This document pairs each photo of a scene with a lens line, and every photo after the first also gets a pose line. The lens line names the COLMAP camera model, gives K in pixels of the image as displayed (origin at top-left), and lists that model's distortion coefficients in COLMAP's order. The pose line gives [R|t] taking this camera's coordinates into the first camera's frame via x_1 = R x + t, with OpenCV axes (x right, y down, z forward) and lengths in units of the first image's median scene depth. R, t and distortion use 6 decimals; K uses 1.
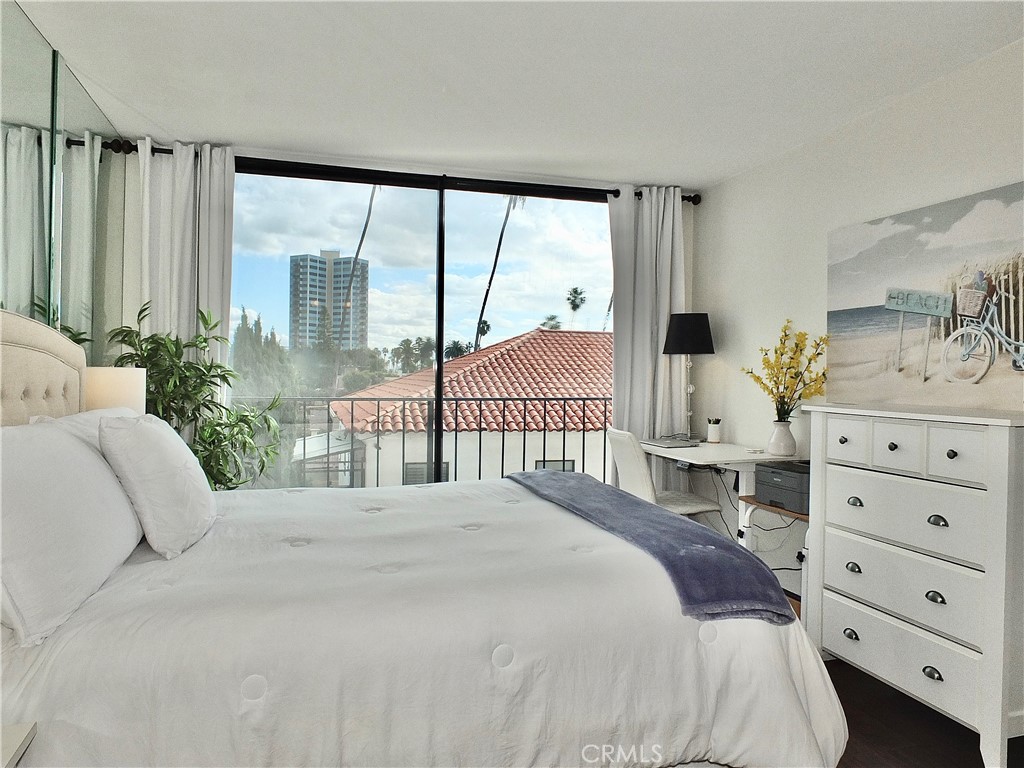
lens RADIAL K [[702.2, 0, 518.4], [0, 702.2, 380.8], [0, 0, 1]] dist [-0.034952, 0.007163]
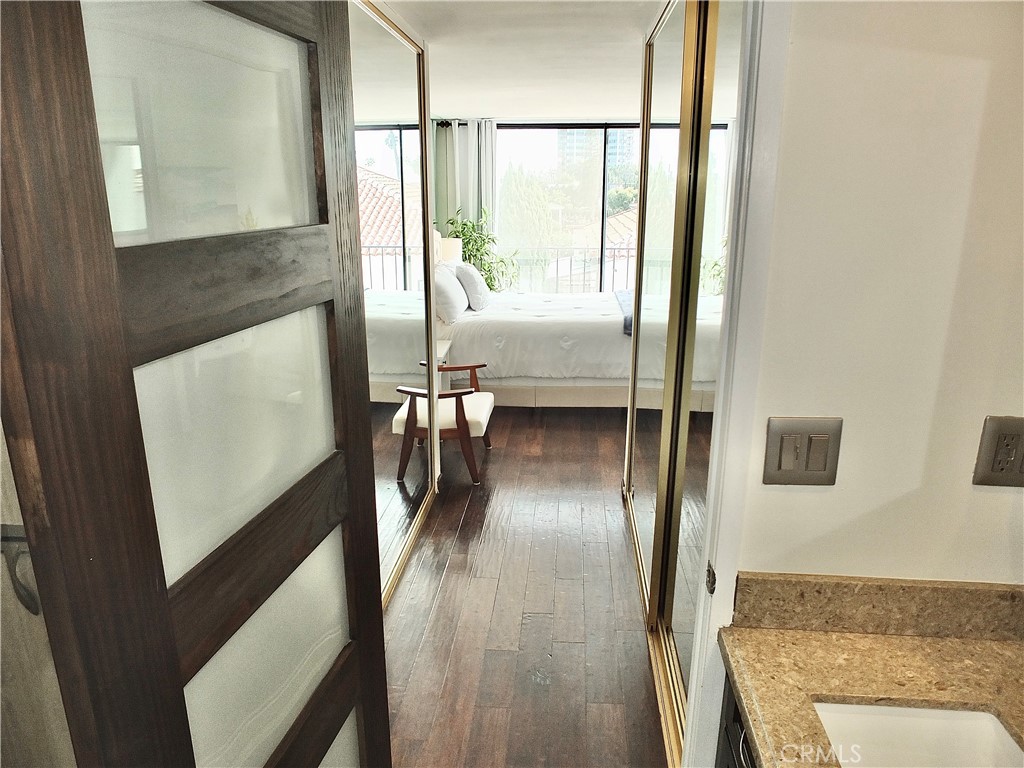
lens RADIAL K [[702.2, 0, 511.5], [0, 702.2, 386.6], [0, 0, 1]] dist [-0.034952, 0.007163]
pose [[0.928458, 0.087962, -0.360872, 0.423711], [0.009567, 0.965569, 0.259972, -0.124676], [0.371315, -0.244826, 0.895648, -0.967224]]
